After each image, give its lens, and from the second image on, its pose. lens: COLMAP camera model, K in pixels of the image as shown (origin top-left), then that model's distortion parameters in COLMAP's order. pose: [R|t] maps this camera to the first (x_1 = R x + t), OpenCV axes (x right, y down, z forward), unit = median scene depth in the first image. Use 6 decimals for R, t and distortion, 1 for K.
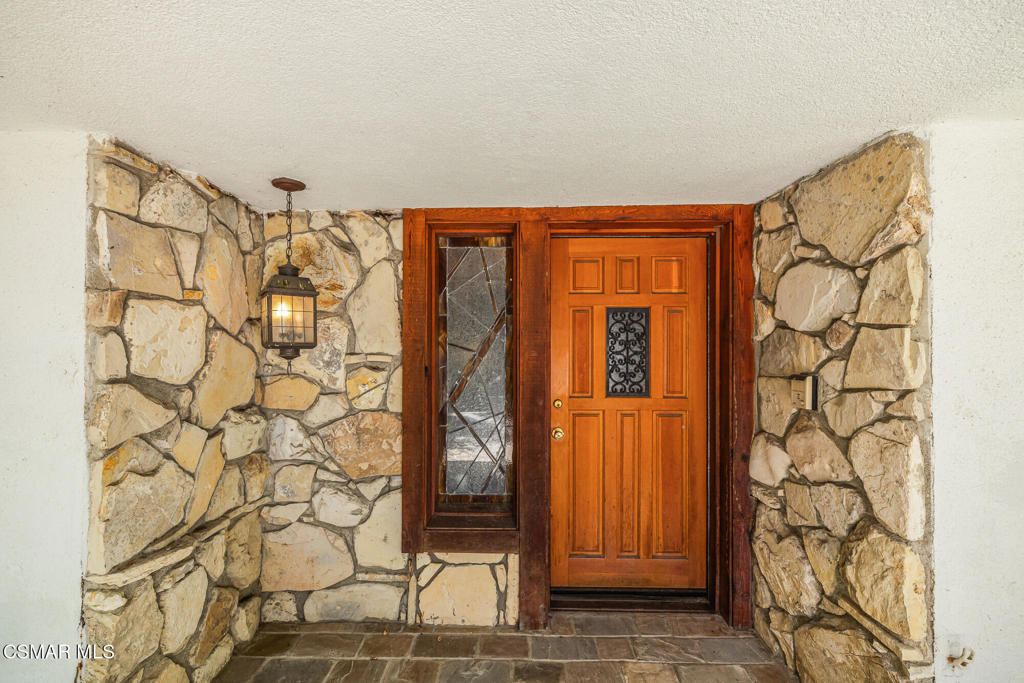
lens RADIAL K [[430.0, 0, 514.8], [0, 430.0, 341.5], [0, 0, 1]] dist [-0.001693, -0.000426]
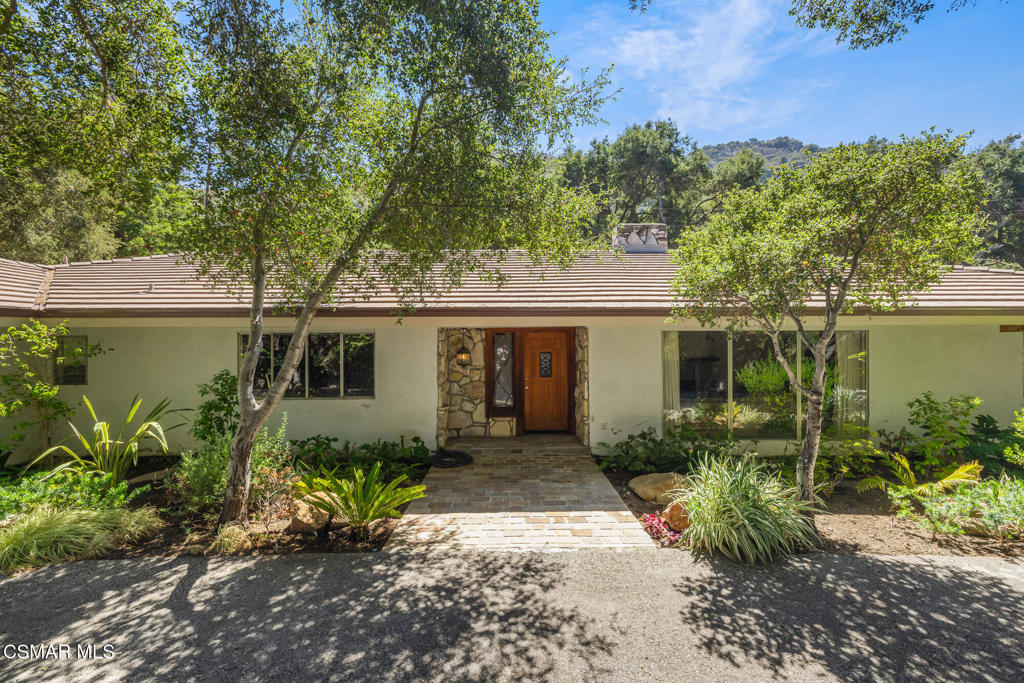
lens RADIAL K [[430.0, 0, 510.3], [0, 430.0, 342.8], [0, 0, 1]] dist [-0.001693, -0.000426]
pose [[0.999844, -0.004658, 0.017034, -0.100566], [0.004737, 0.999978, -0.004622, -0.156534], [-0.017012, 0.004702, 0.999844, -2.805961]]
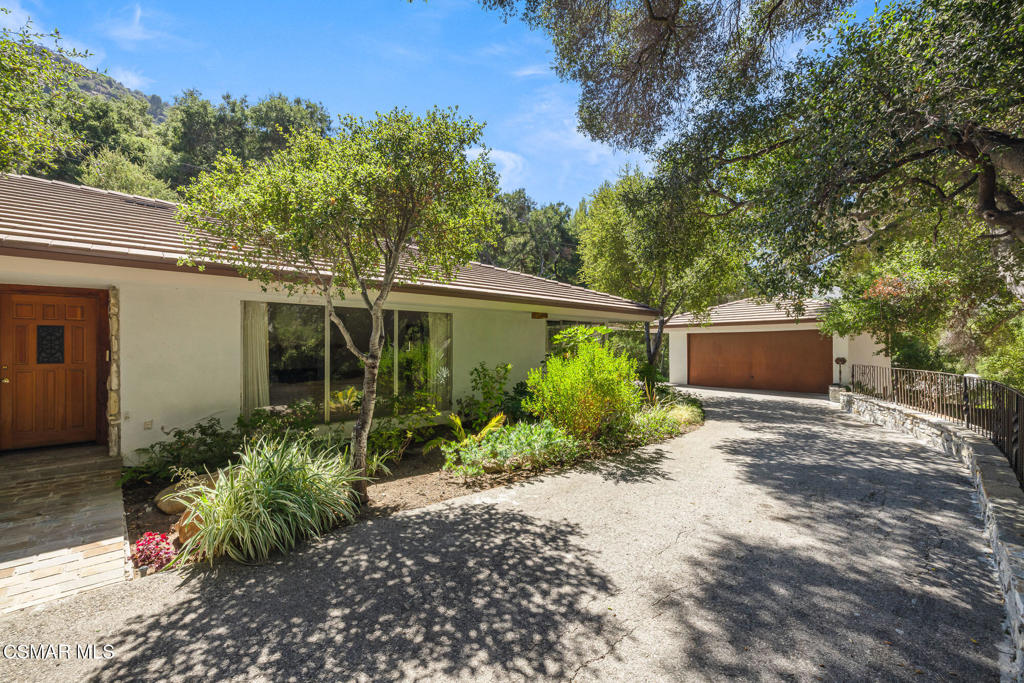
lens RADIAL K [[430.0, 0, 509.9], [0, 430.0, 341.7], [0, 0, 1]] dist [-0.001693, -0.000426]
pose [[0.729846, 0.003271, 0.683604, 0.535269], [0.002153, 0.999973, -0.007084, 0.035244], [-0.683608, 0.006642, 0.729819, -2.642838]]
